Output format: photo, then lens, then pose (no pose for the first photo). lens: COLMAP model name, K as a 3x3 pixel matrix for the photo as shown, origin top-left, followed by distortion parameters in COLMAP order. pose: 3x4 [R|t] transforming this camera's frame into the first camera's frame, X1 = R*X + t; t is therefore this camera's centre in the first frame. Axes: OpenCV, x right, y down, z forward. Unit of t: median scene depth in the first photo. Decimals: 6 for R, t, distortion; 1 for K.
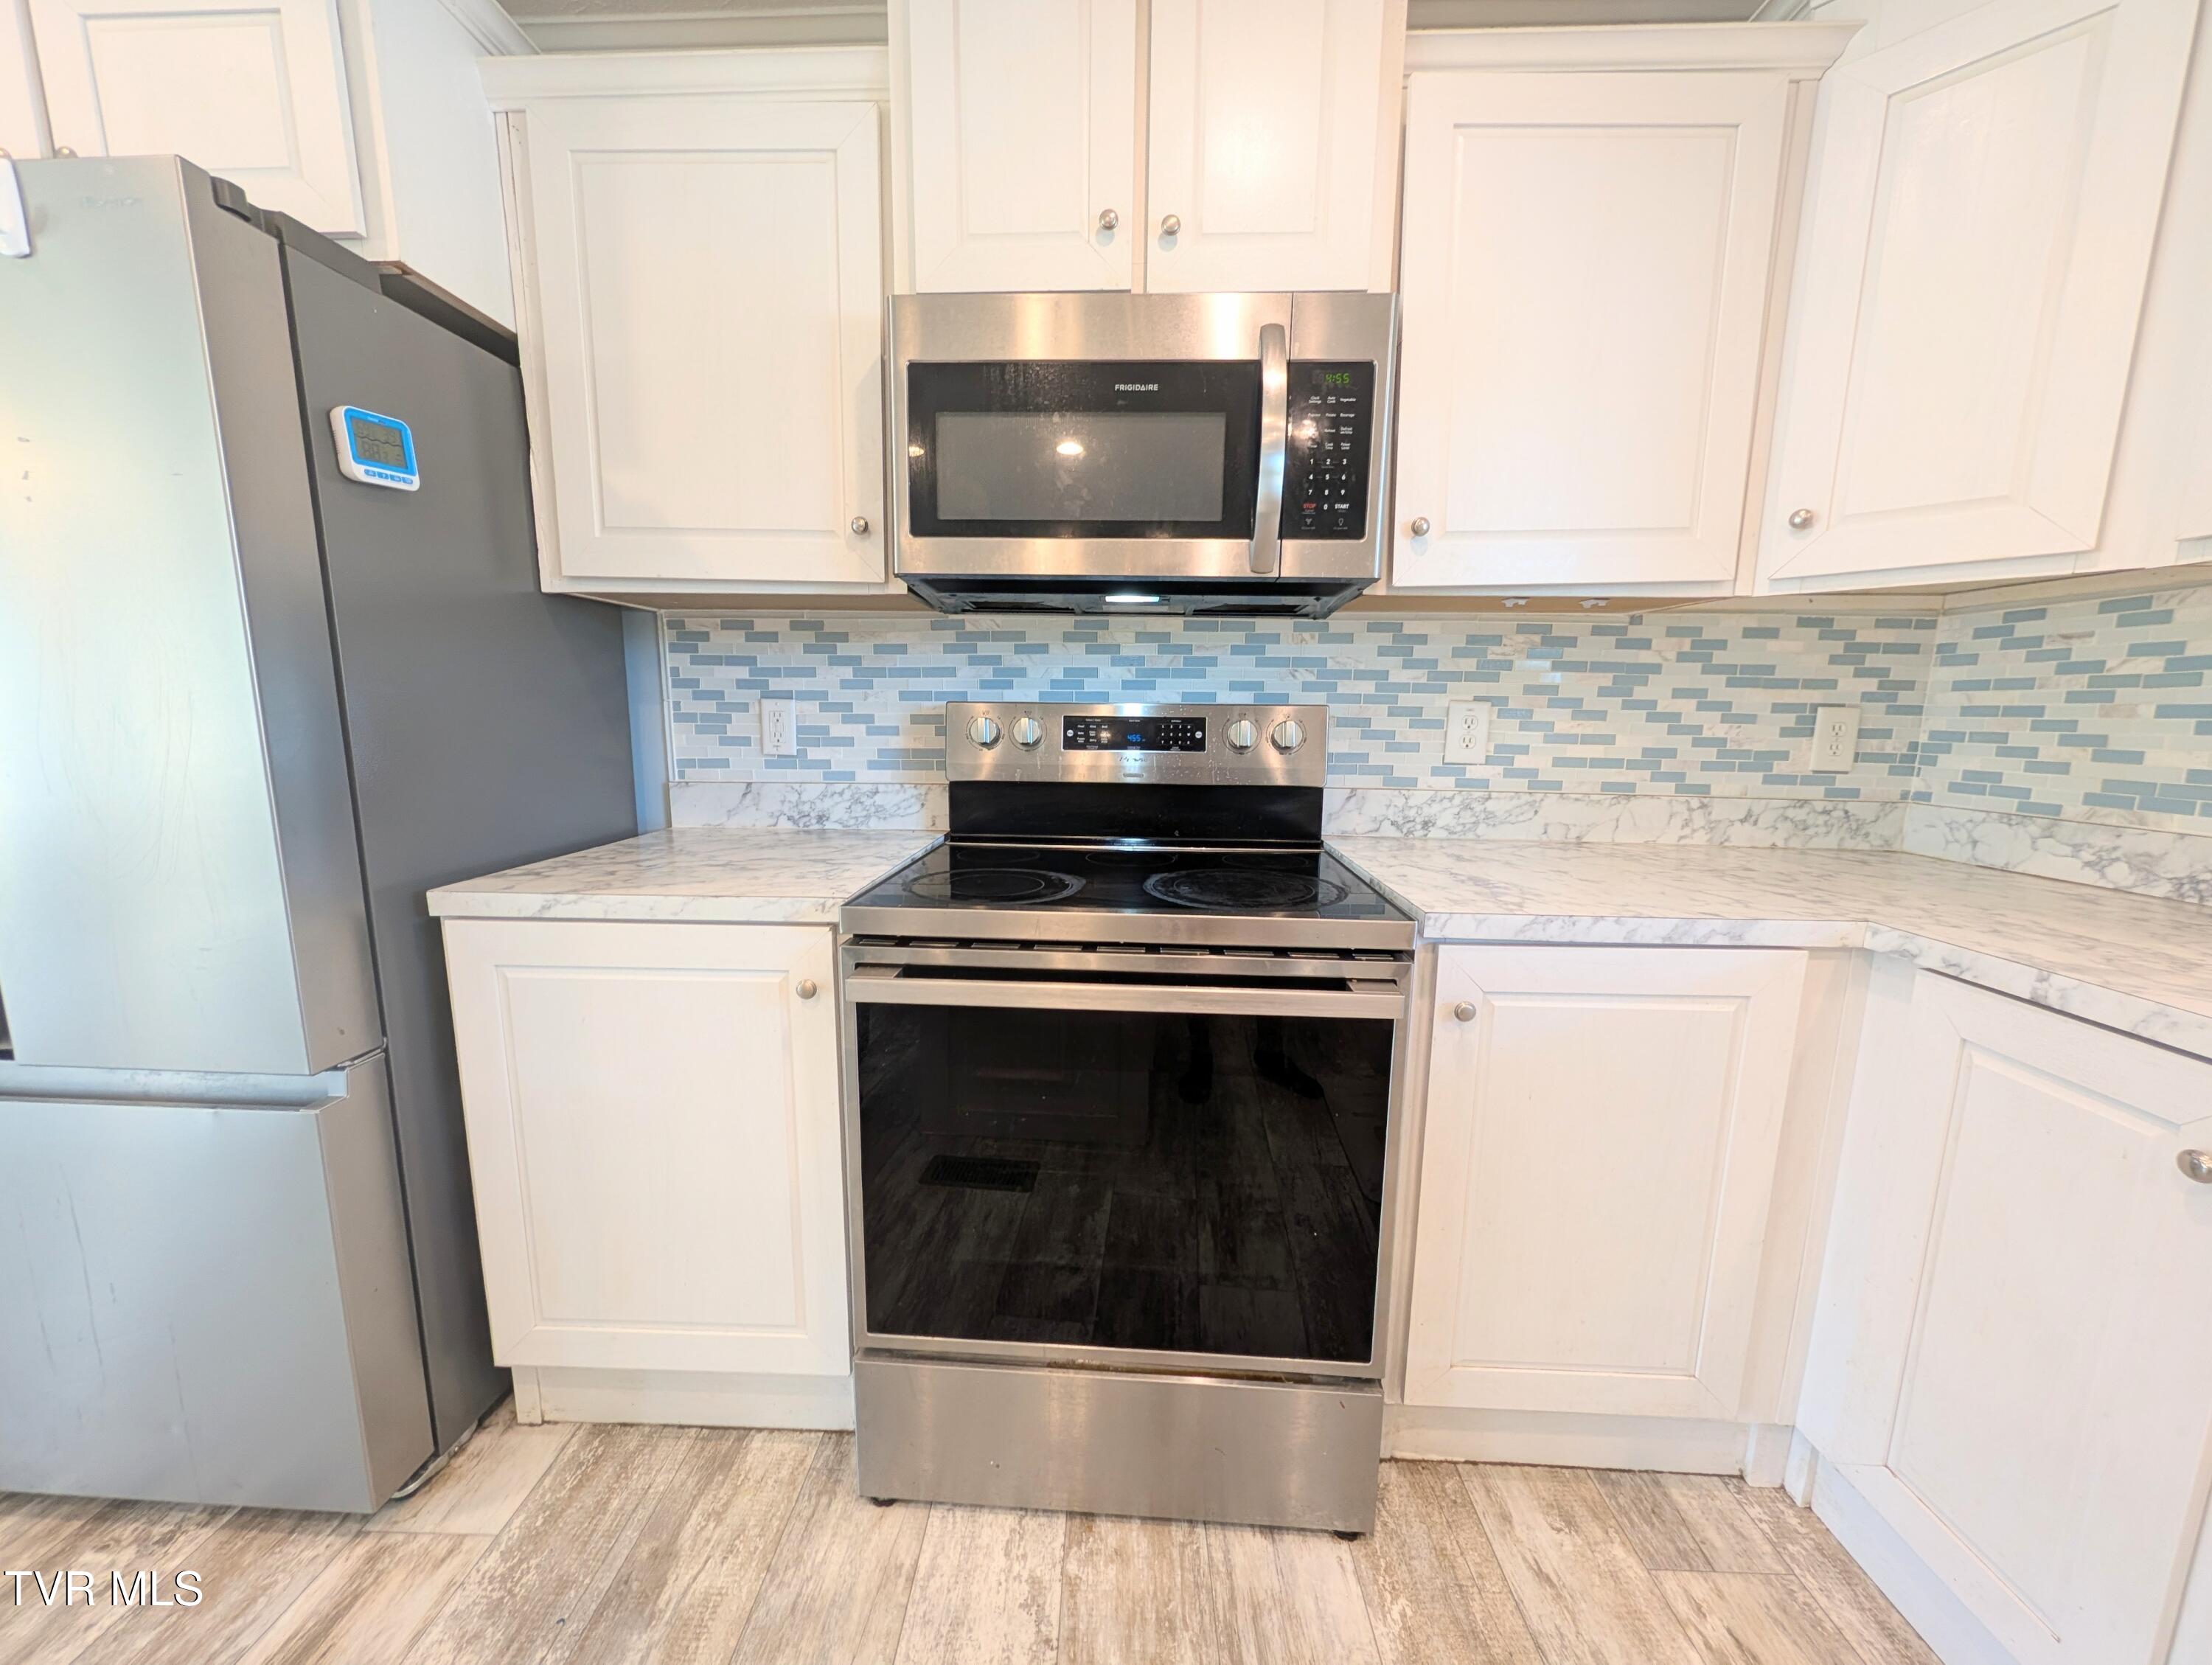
lens RADIAL K [[832.7, 0, 1099.0], [0, 832.7, 823.8], [0, 0, 1]] dist [-0.001584, 0.001347]
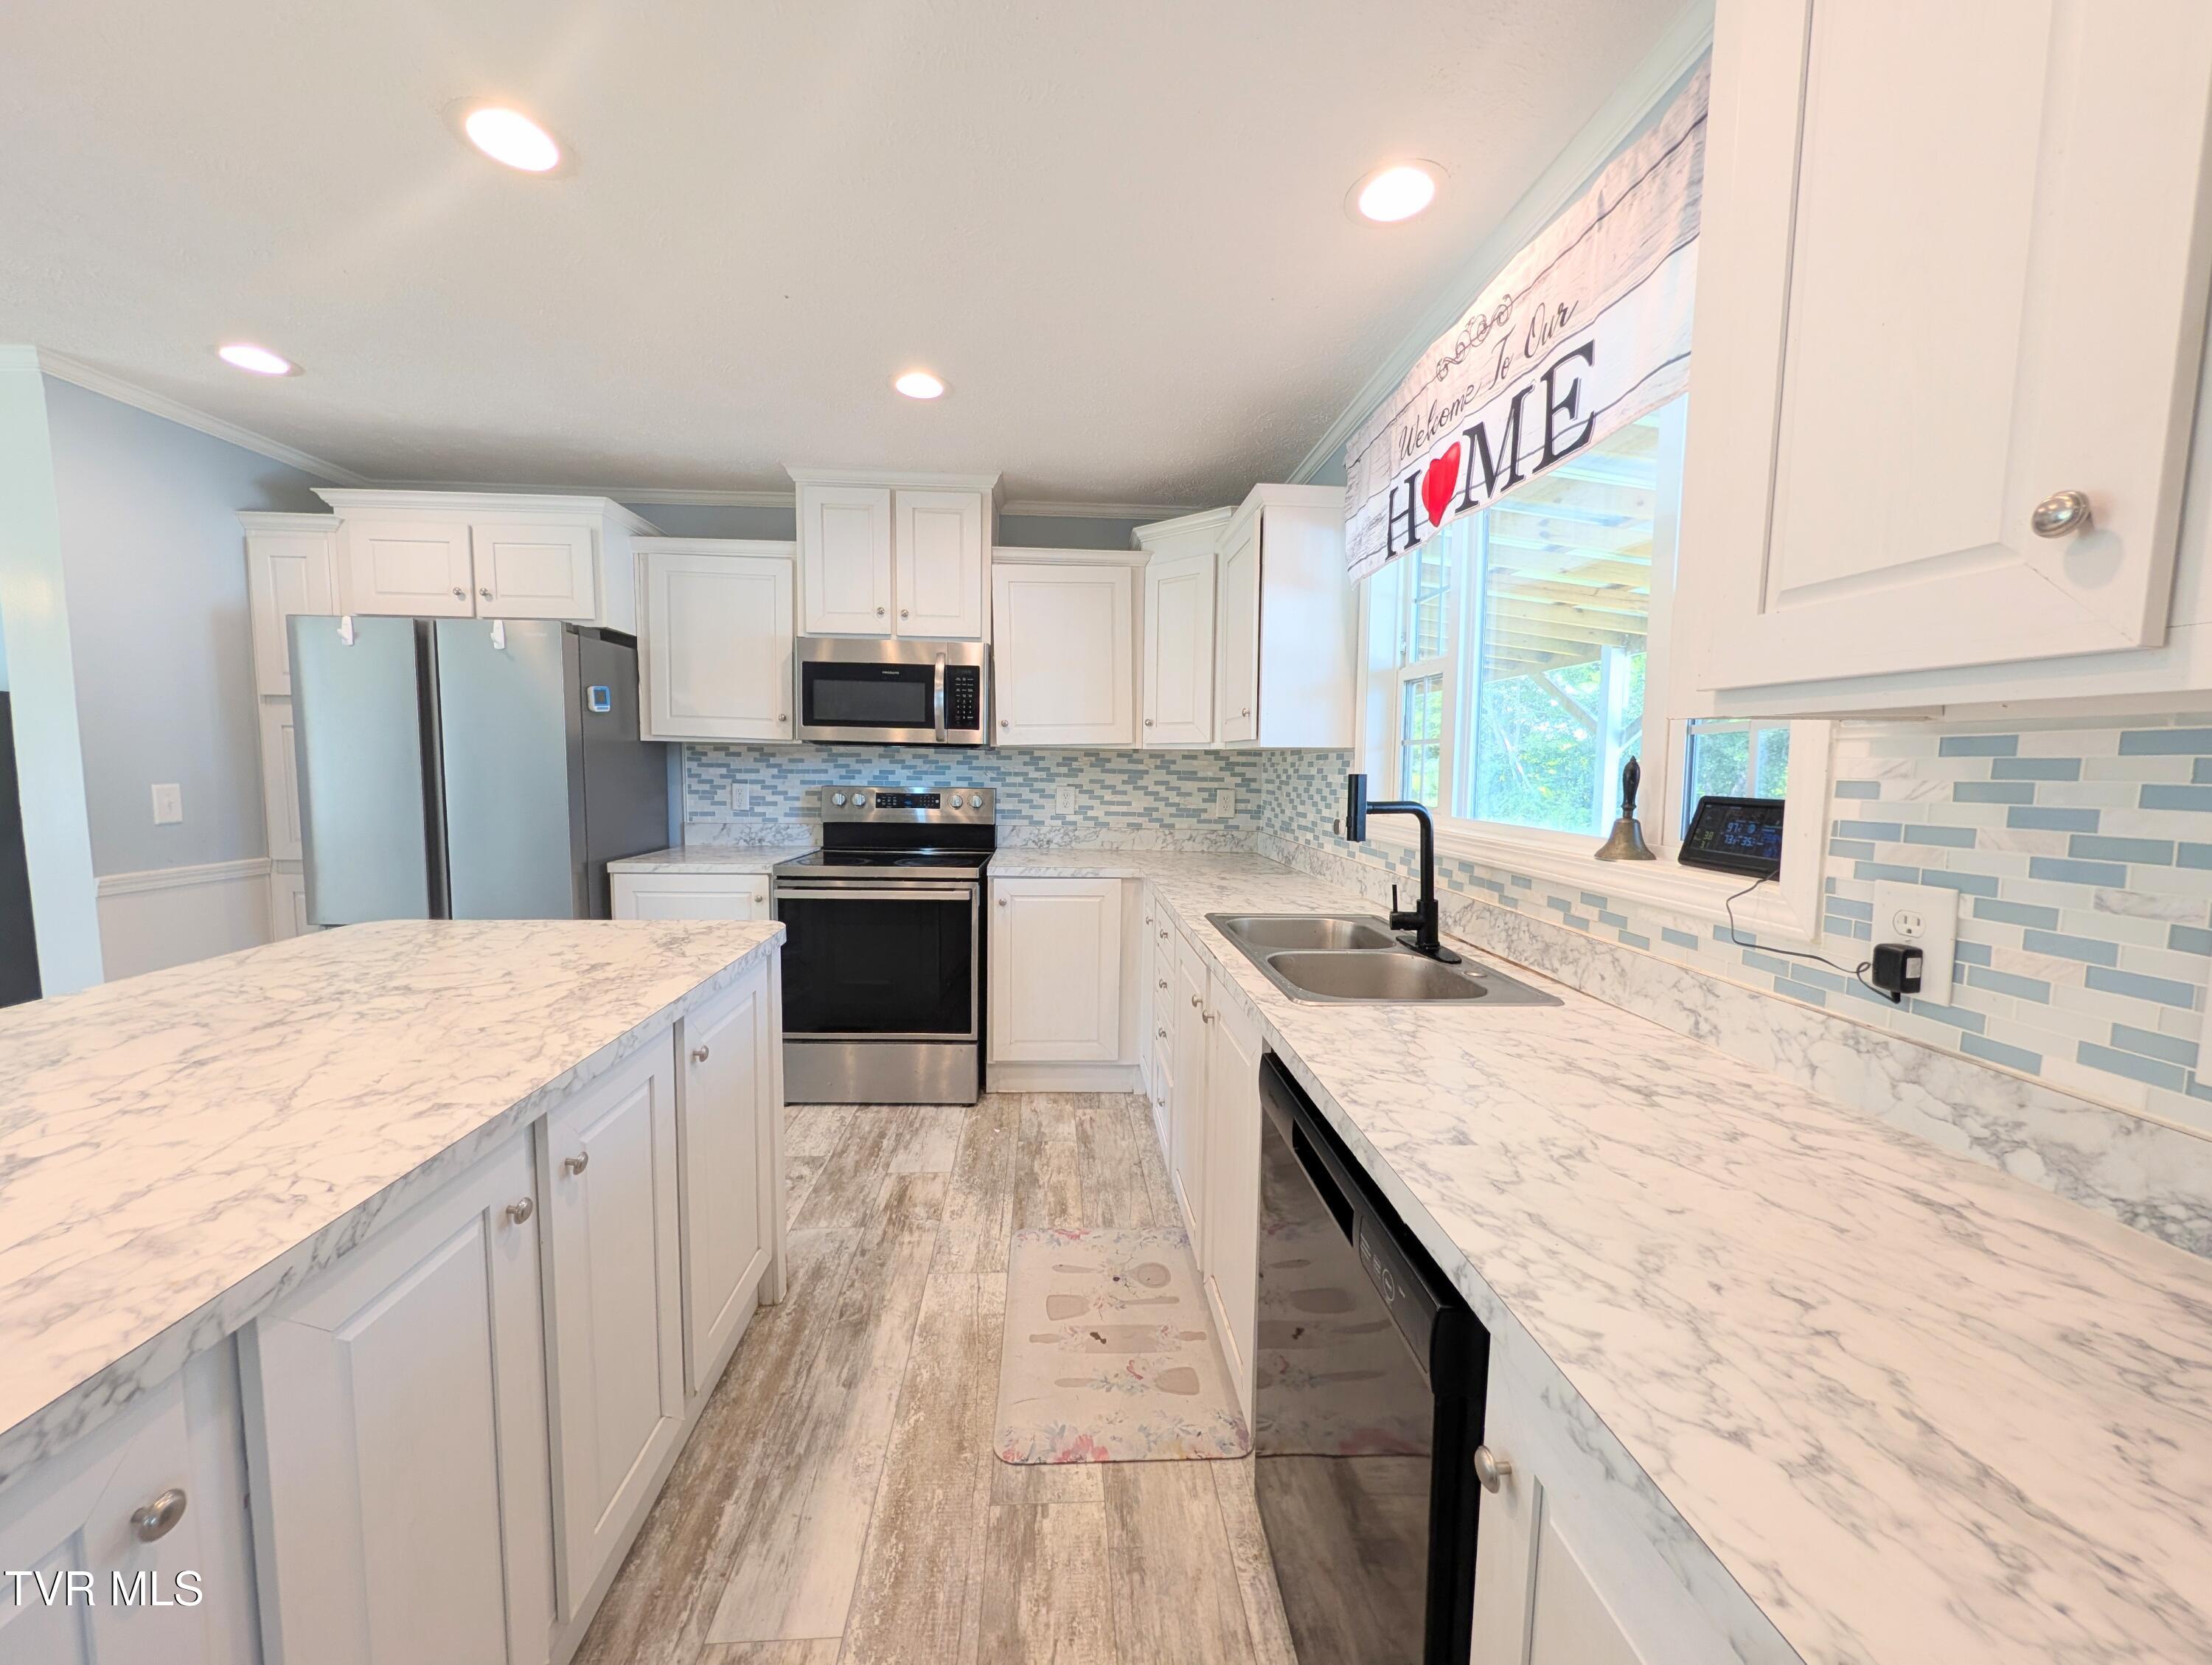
lens RADIAL K [[832.7, 0, 1109.7], [0, 832.7, 823.3], [0, 0, 1]] dist [-0.001584, 0.001347]
pose [[0.994993, -0.000727, 0.099938, 0.340592], [0.007102, 0.997960, -0.063450, 0.092642], [-0.099688, 0.063842, 0.992969, -1.205053]]
